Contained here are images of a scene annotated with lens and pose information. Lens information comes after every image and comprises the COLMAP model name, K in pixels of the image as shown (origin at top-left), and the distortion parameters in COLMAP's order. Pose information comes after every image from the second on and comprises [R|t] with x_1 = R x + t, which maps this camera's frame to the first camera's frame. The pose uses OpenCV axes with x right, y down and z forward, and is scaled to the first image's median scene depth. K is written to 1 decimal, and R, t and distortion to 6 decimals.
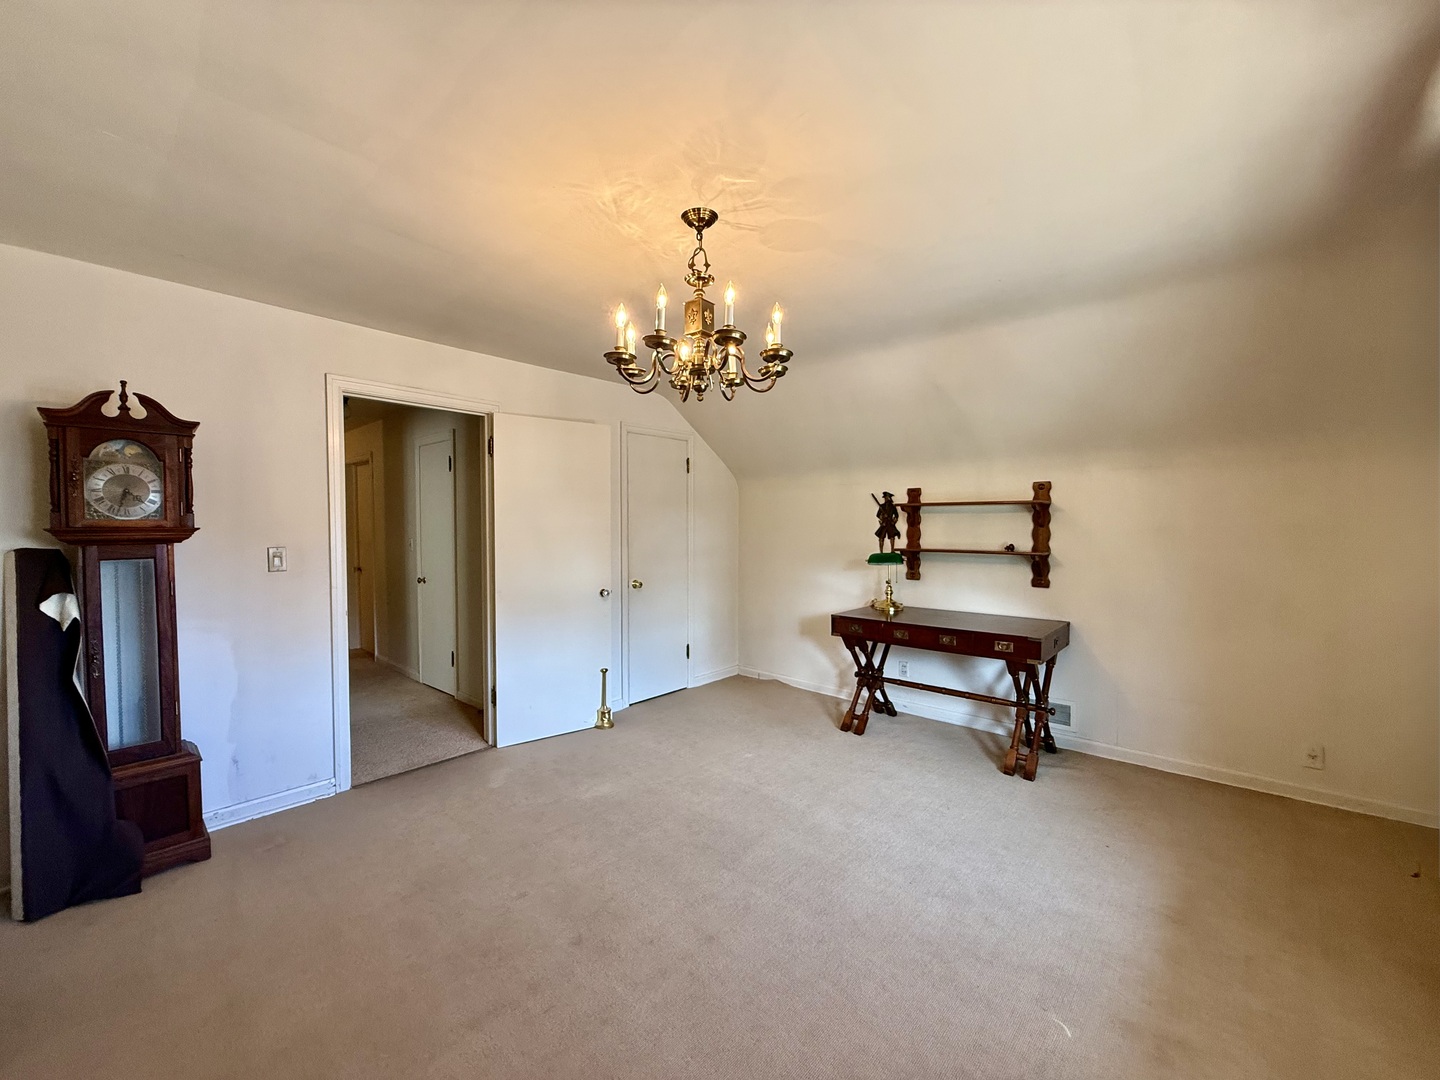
lens RADIAL K [[573.6, 0, 717.8], [0, 573.6, 540.6], [0, 0, 1]] dist [0.000418, 0.000071]
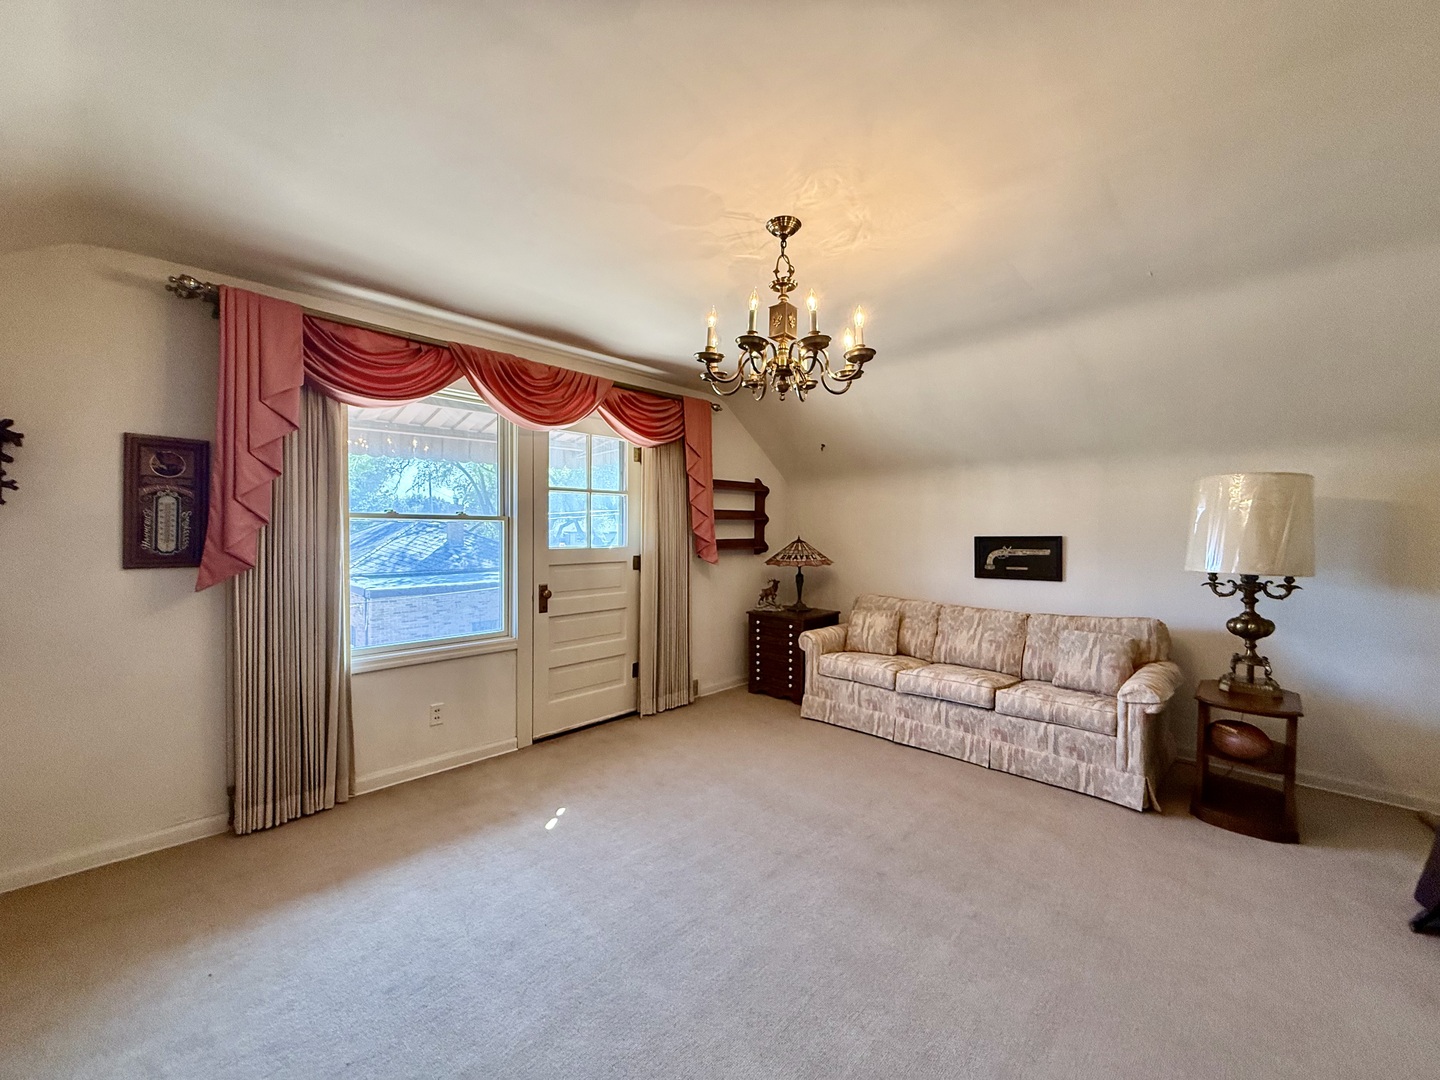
lens RADIAL K [[573.6, 0, 717.8], [0, 573.6, 540.6], [0, 0, 1]] dist [0.000418, 0.000071]
pose [[-0.999497, -0.007222, 0.030884, 0.050645], [-0.005957, 0.999148, 0.040849, -0.028488], [-0.031153, 0.040645, -0.998688, 1.998501]]
